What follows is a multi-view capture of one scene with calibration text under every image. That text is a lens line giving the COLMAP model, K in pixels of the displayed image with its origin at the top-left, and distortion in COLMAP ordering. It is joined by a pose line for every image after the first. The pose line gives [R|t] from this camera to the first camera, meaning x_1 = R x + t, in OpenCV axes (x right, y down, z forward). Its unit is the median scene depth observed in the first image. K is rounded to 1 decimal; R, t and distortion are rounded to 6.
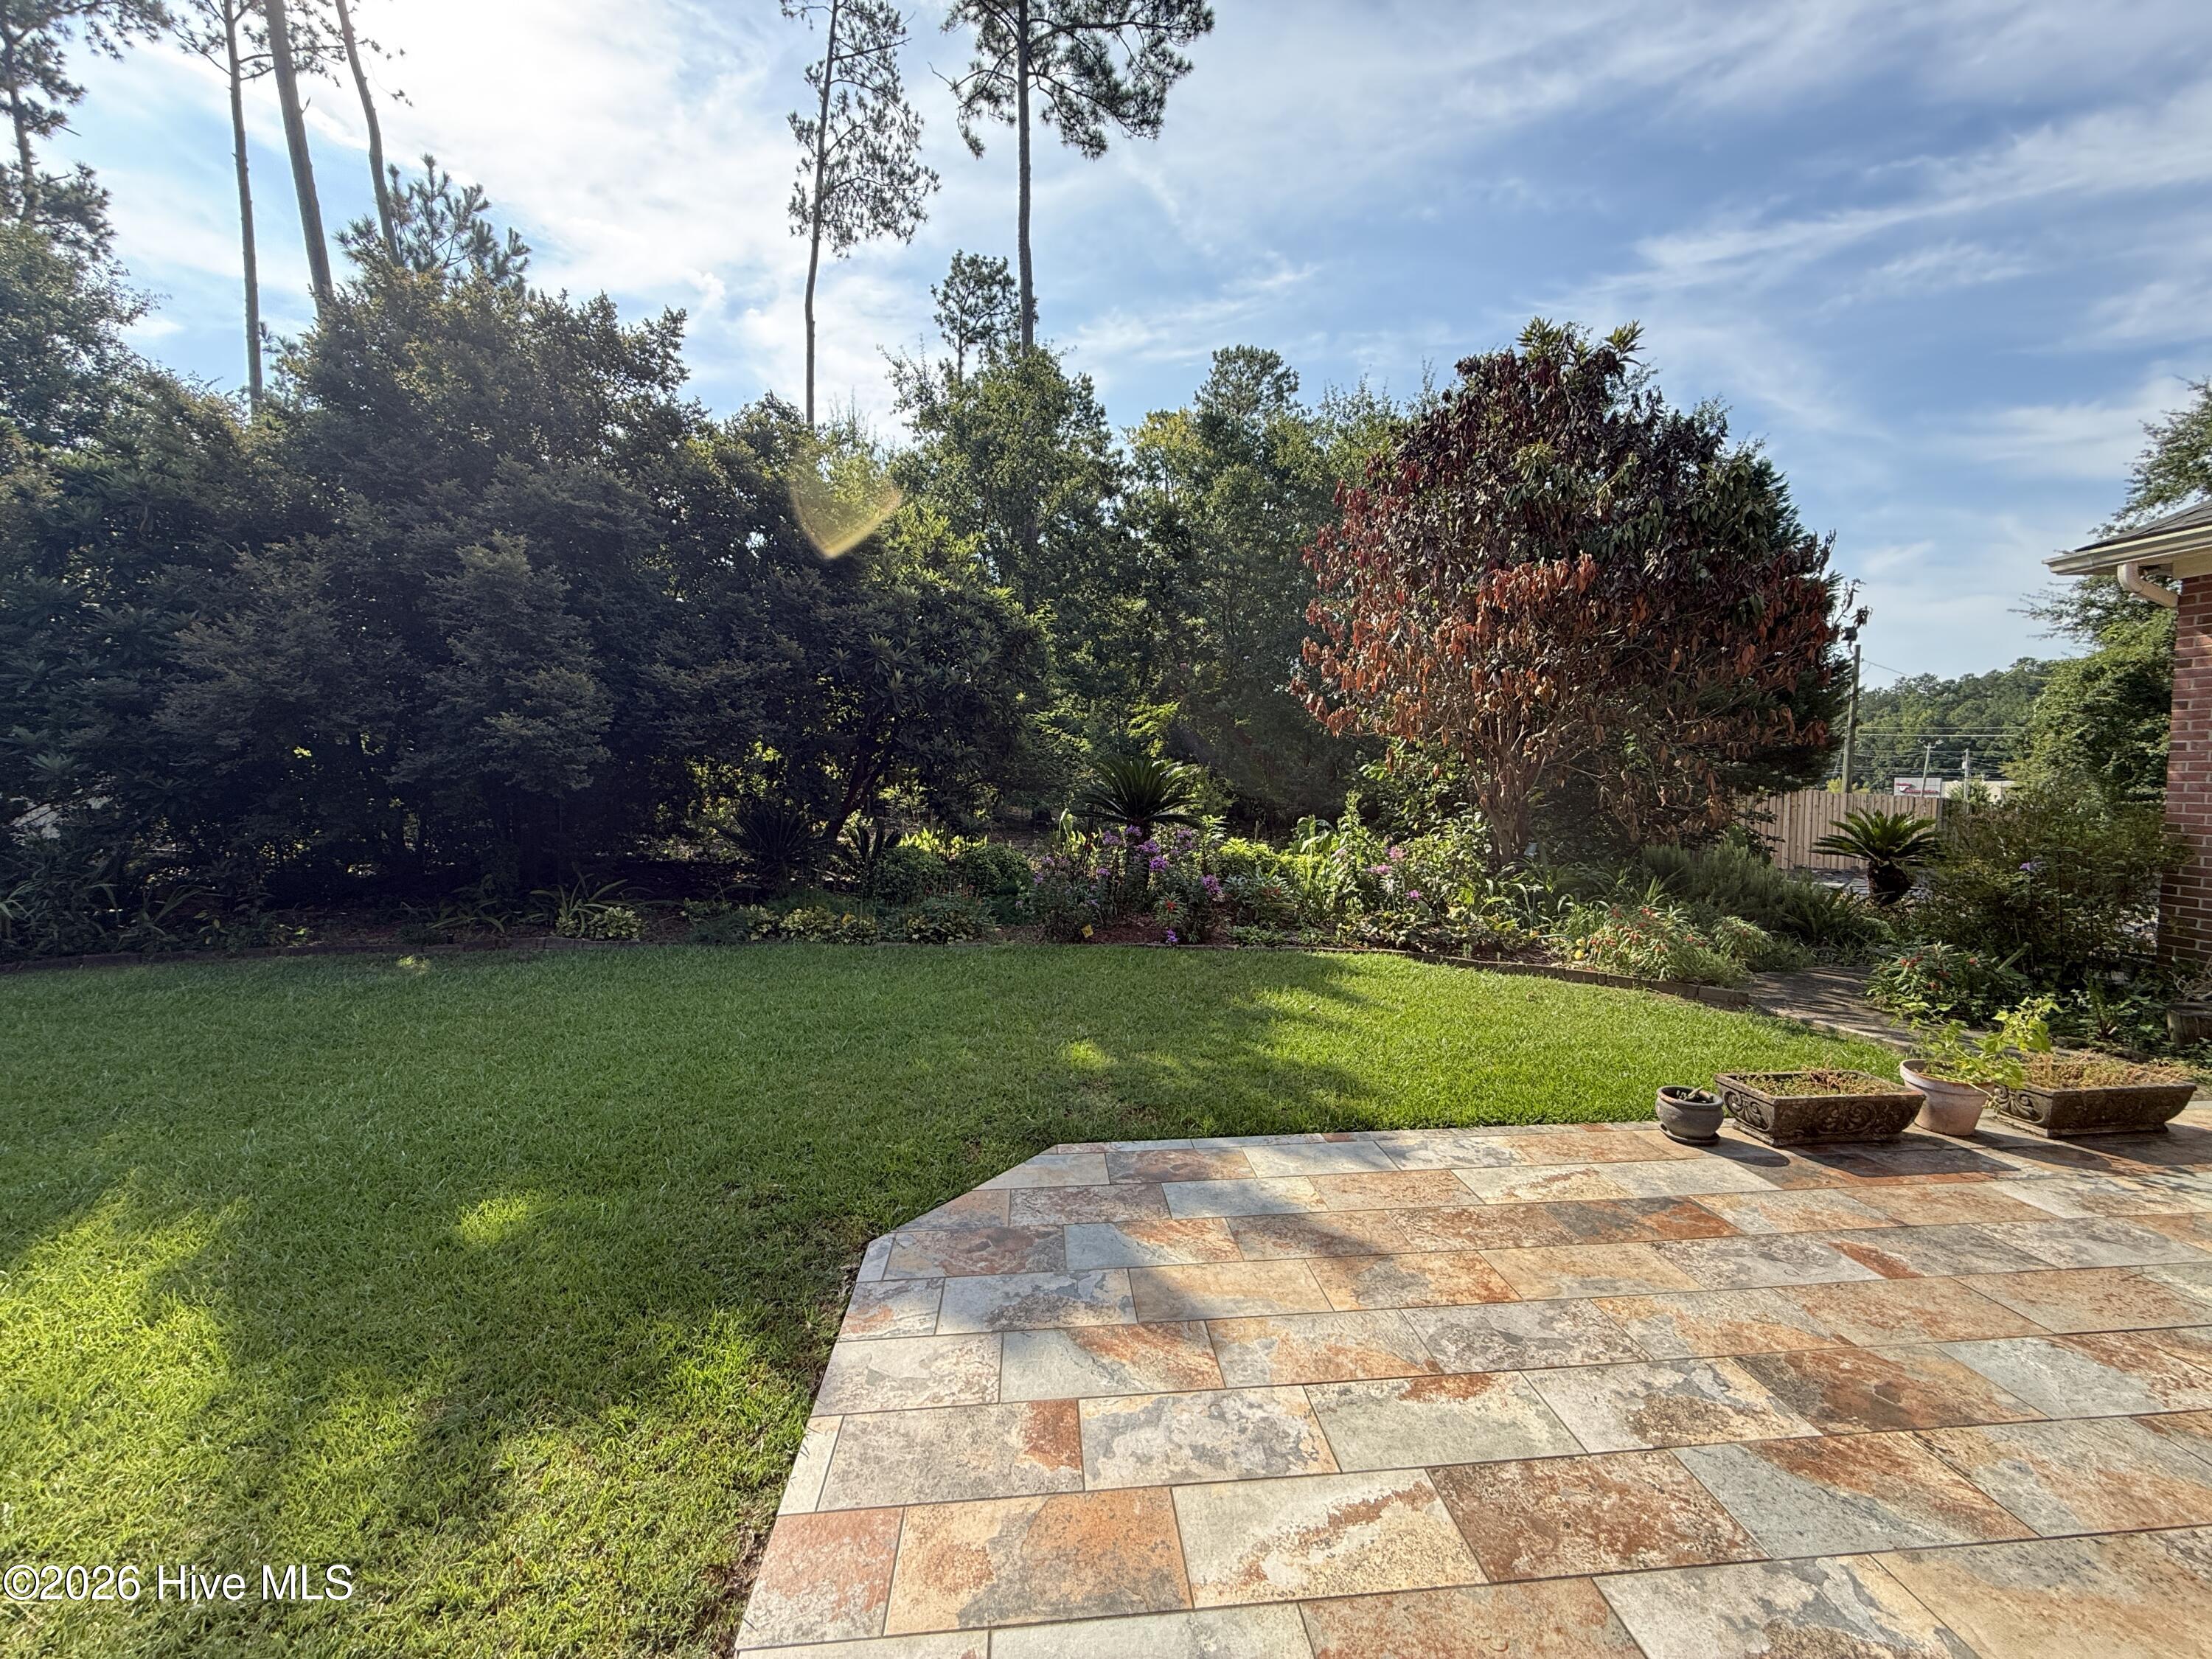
lens RADIAL K [[894.0, 0, 1104.4], [0, 894.0, 834.9], [0, 0, 1]] dist [-0.001770, 0.000304]
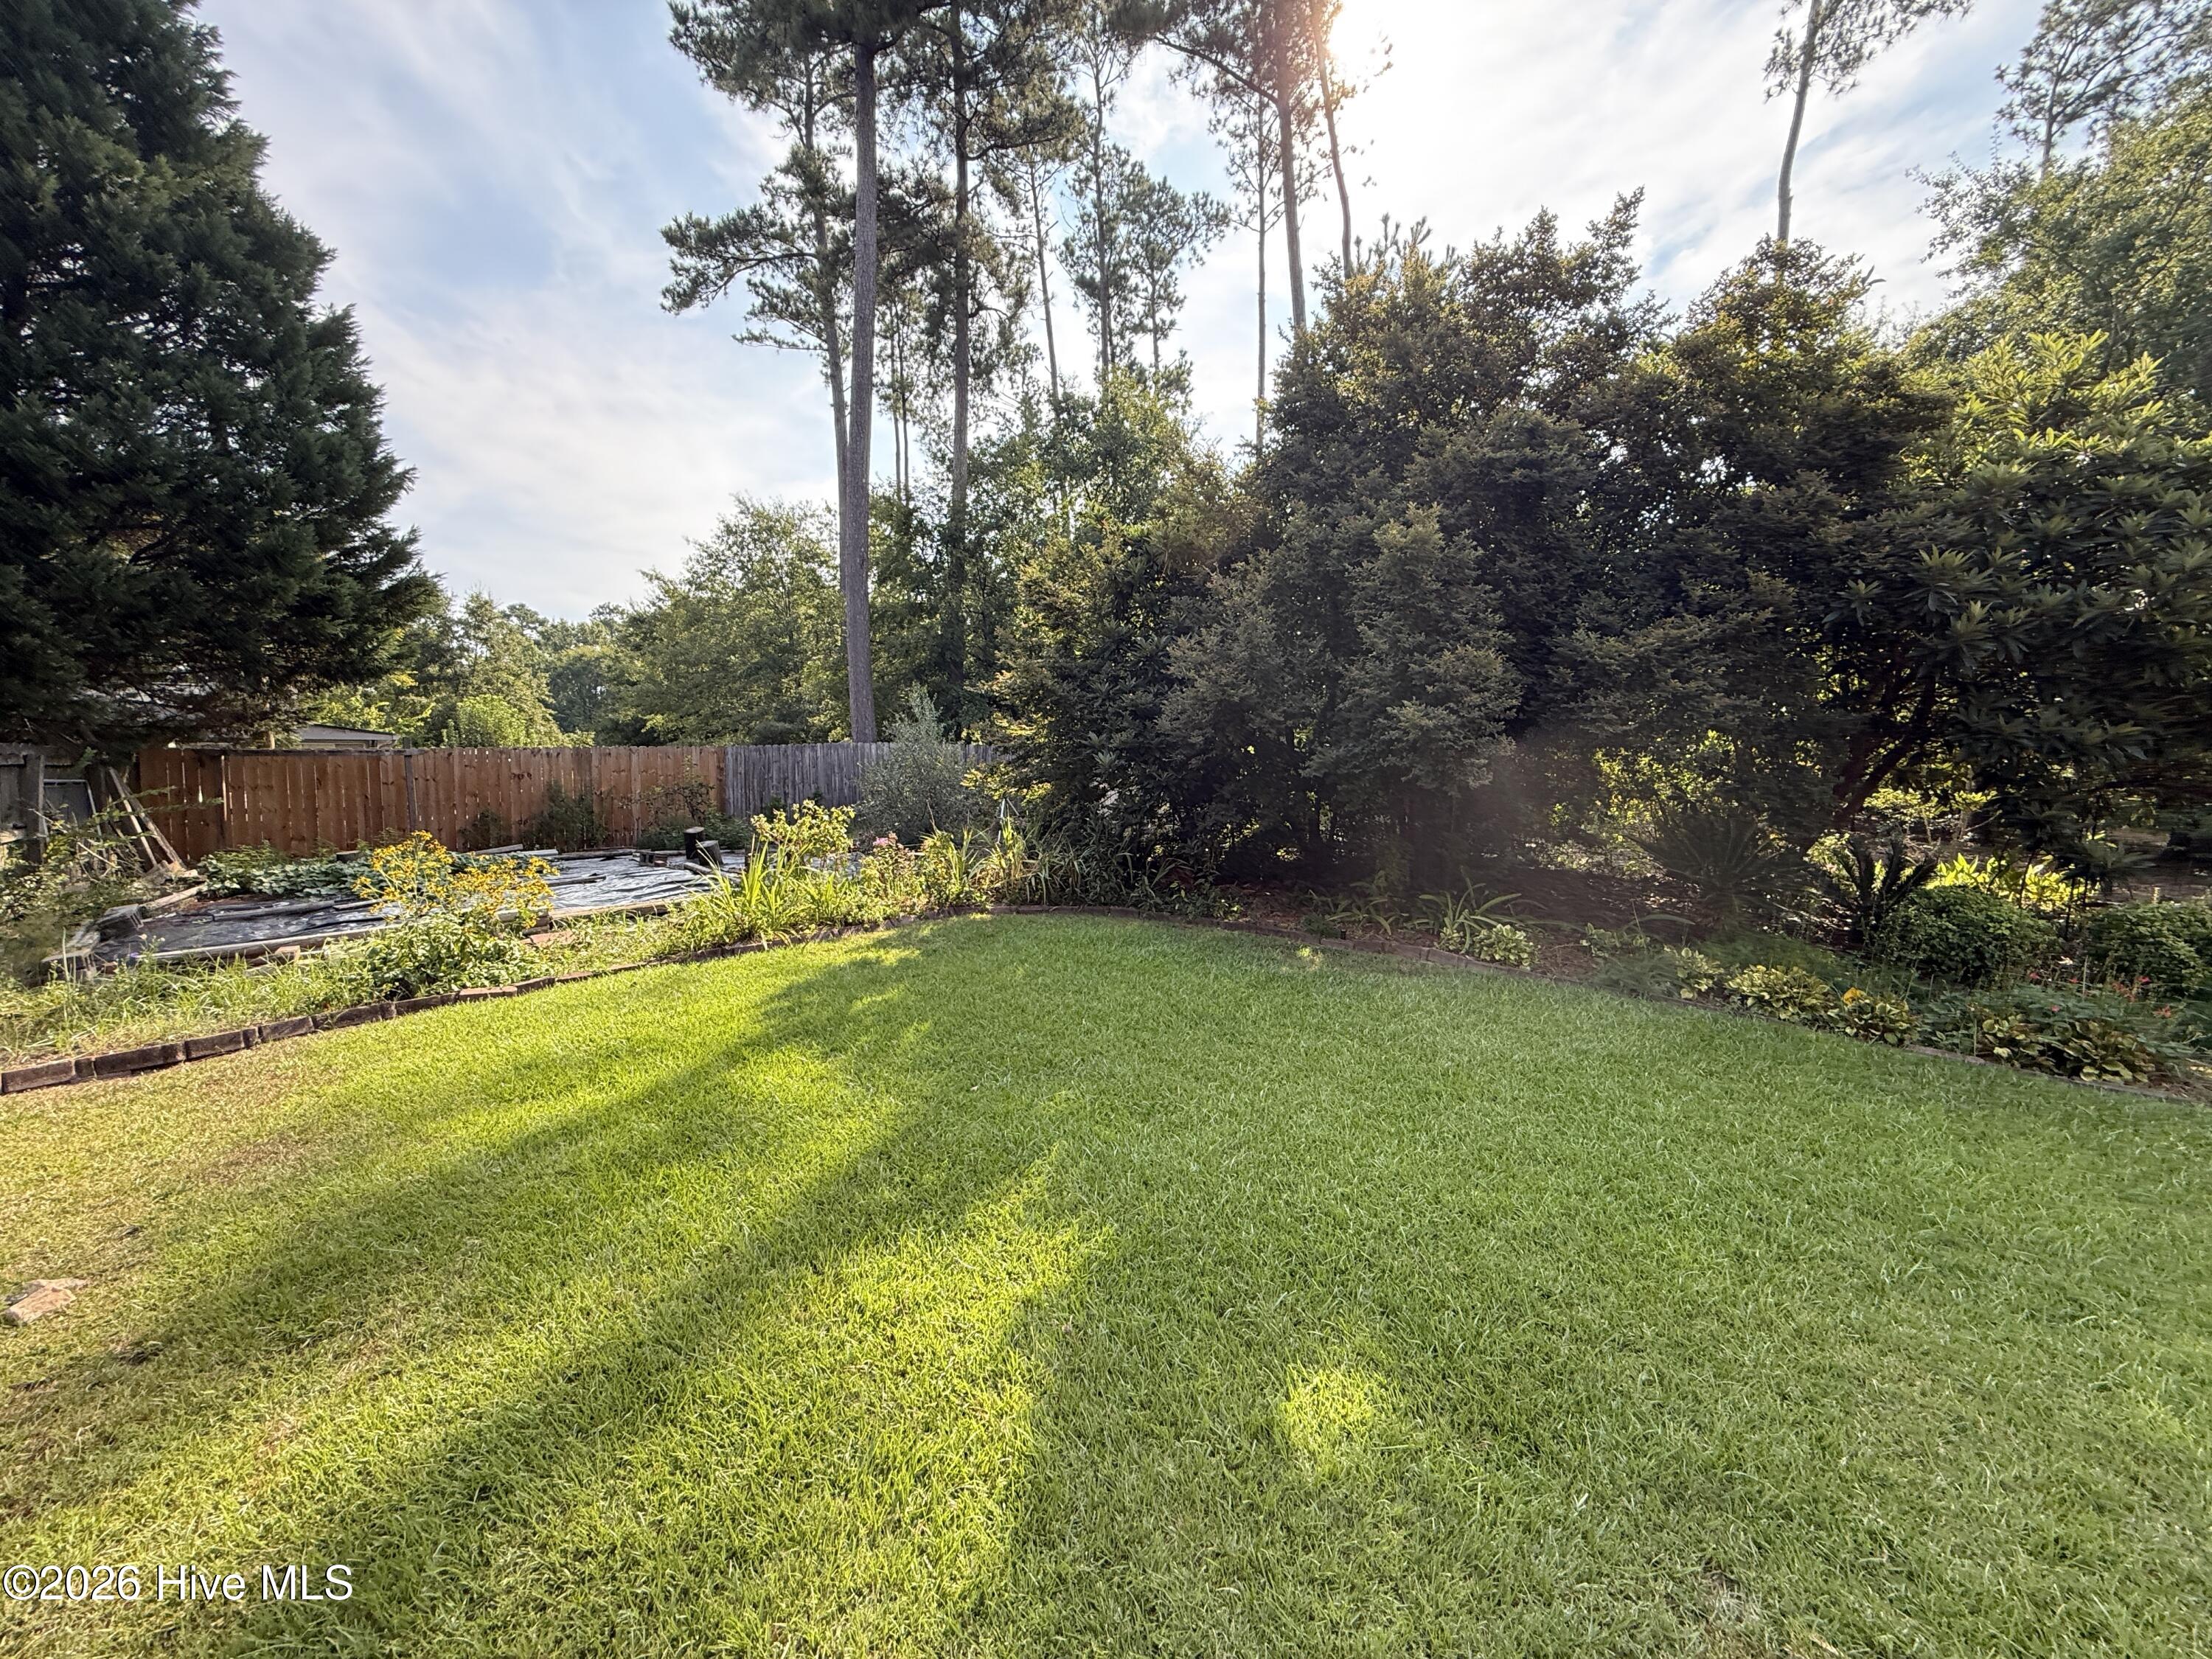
lens RADIAL K [[894.0, 0, 1104.4], [0, 894.0, 834.9], [0, 0, 1]] dist [-0.001770, 0.000304]
pose [[0.608138, 0.061836, -0.791420, -0.104824], [-0.060196, 0.997683, 0.031697, -0.008780], [0.791546, 0.028364, 0.610451, 0.165716]]
